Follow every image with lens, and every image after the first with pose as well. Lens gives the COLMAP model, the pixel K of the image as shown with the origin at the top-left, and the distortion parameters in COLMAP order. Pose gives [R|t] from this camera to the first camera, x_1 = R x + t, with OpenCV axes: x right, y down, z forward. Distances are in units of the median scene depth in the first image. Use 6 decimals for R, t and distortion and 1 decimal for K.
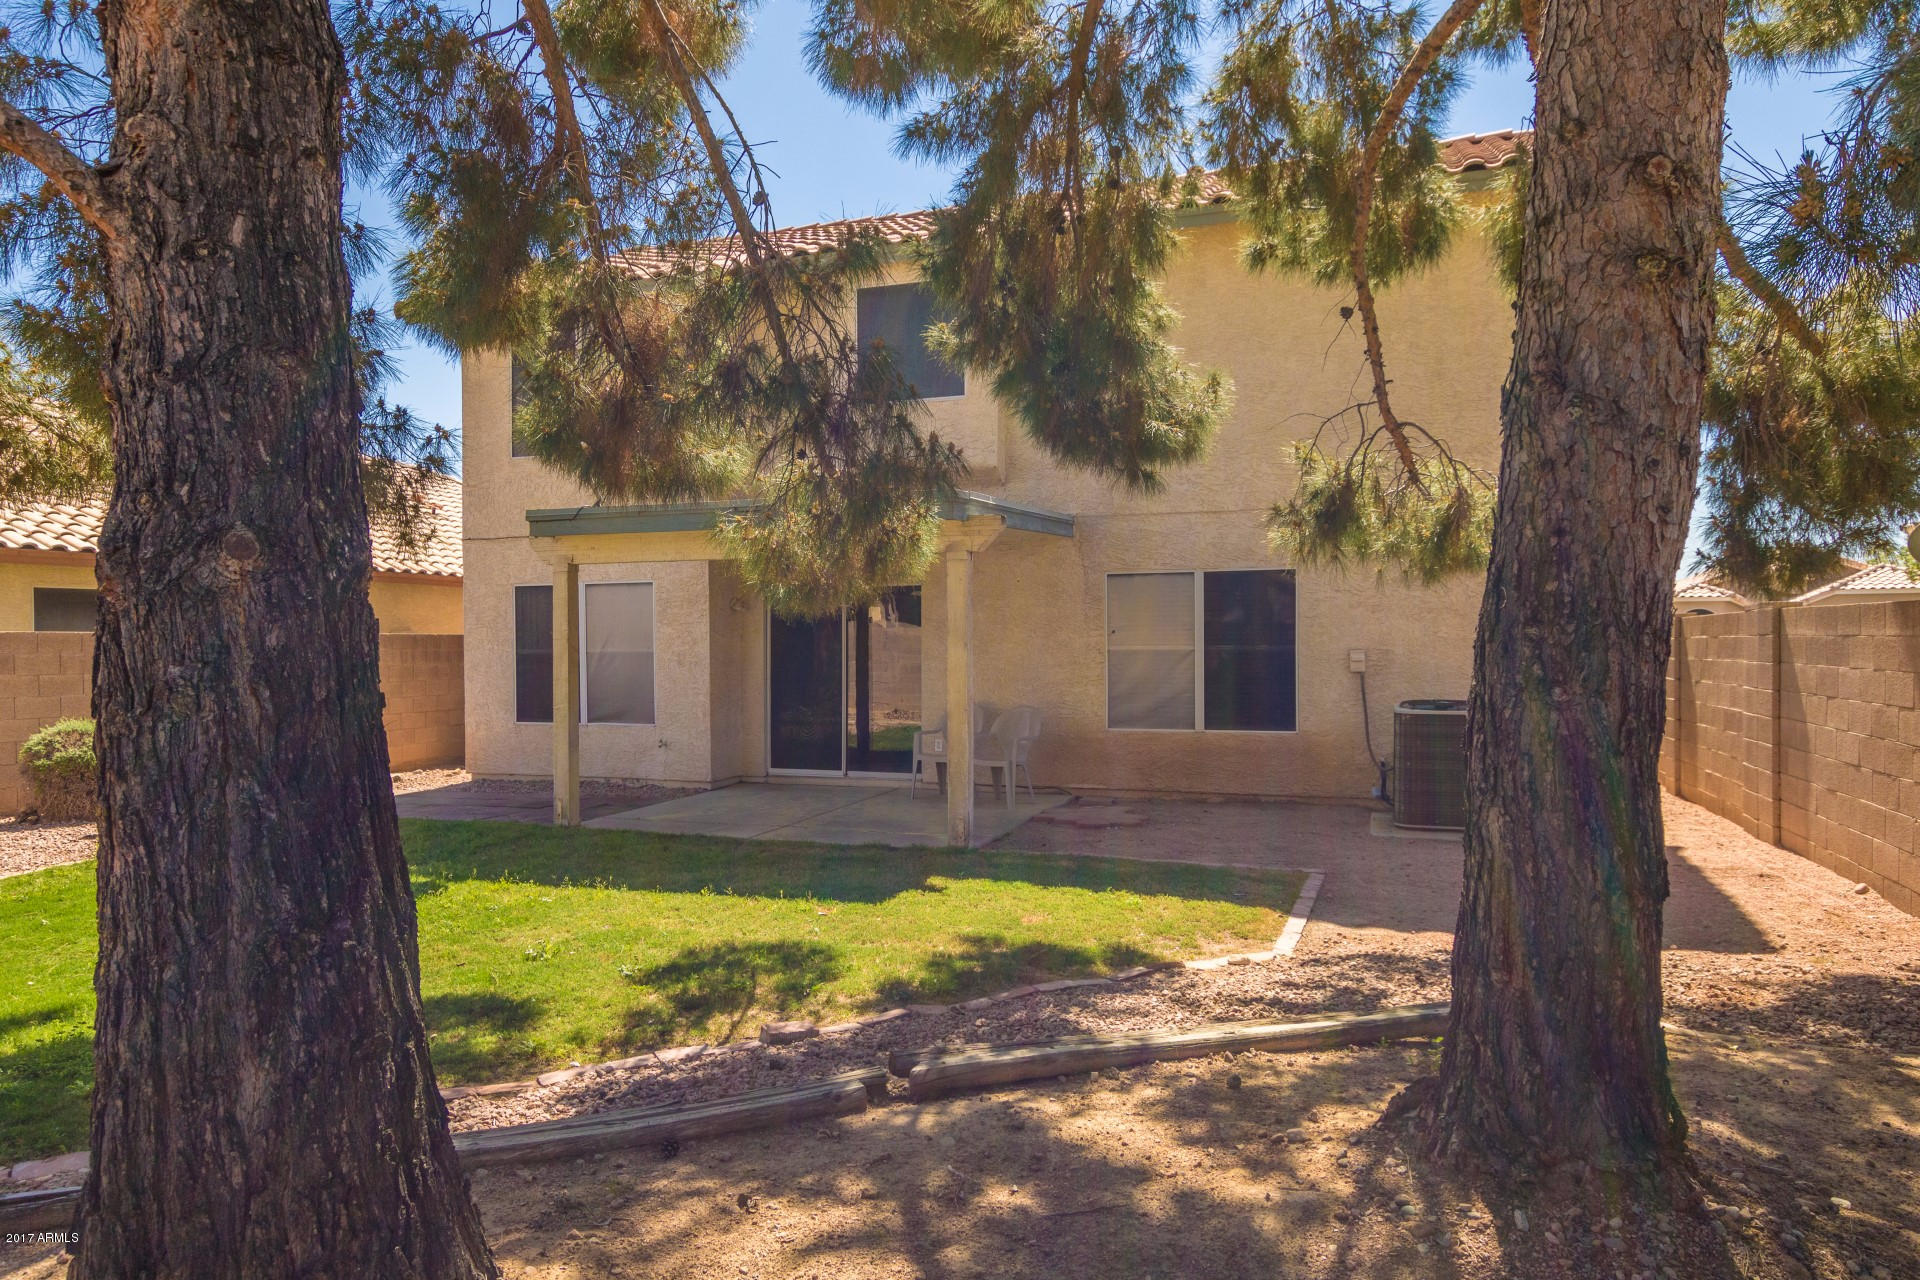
lens RADIAL K [[1222.5, 0, 960.0], [0, 1222.5, 640.0], [0, 0, 1]] dist [-0.003680, -0.000854]
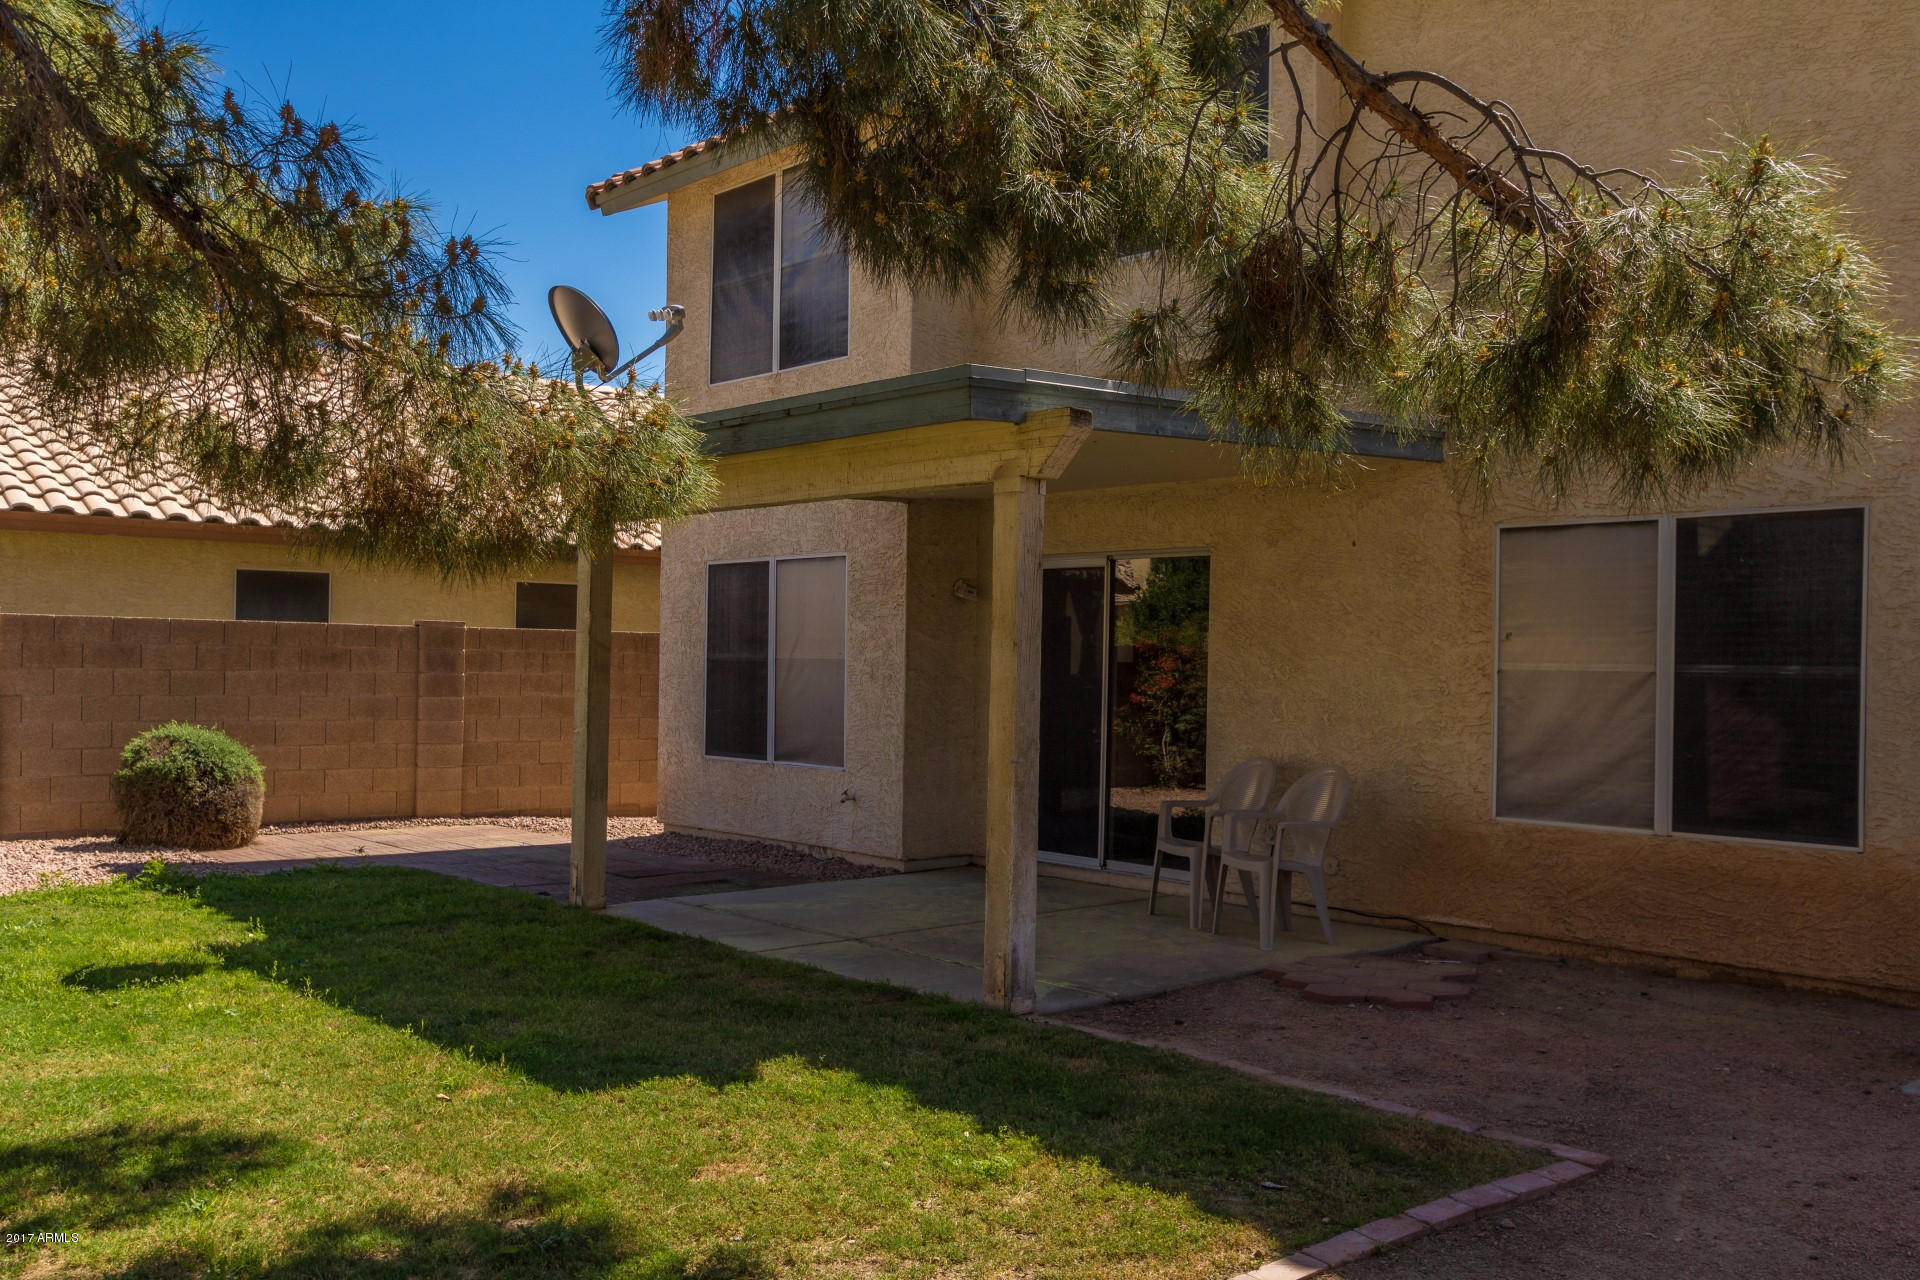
lens RADIAL K [[1678.0, 0, 956.5], [0, 1678.0, 650.8], [0, 0, 1]] dist [-0.002940, -0.003795]
pose [[0.873550, 0.017454, -0.486421, 0.270522], [-0.021851, 0.999756, -0.003369, 0.007364], [0.486243, 0.013572, 0.873718, 0.246001]]
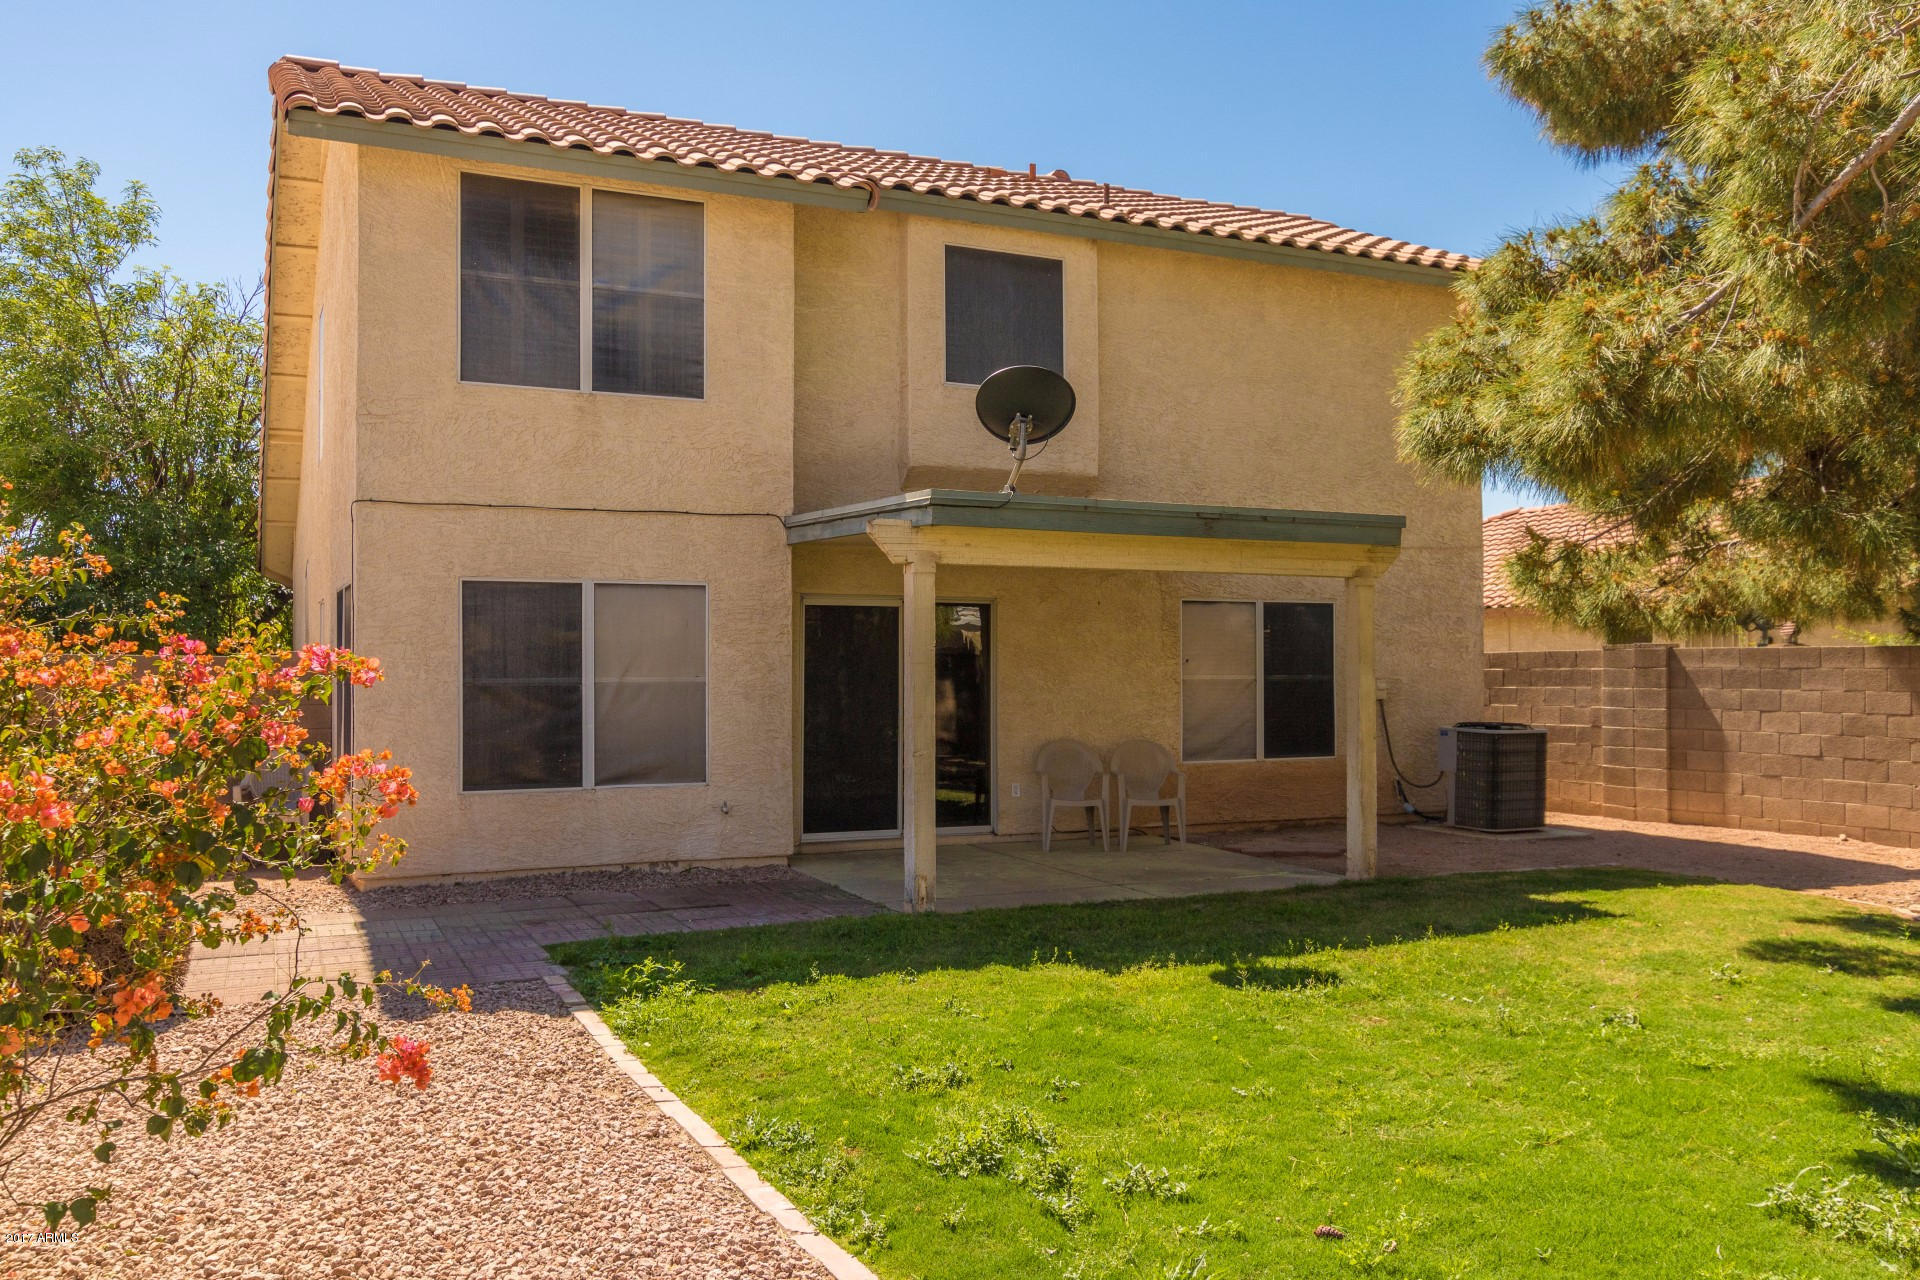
lens RADIAL K [[1514.5, 0, 957.2], [0, 1514.5, 651.7], [0, 0, 1]] dist [-0.000739, -0.000706]
pose [[0.708108, 0.014506, 0.705956, -0.839747], [-0.003775, 0.999852, -0.016759, 0.006808], [-0.706095, 0.009202, 0.708058, 0.286389]]
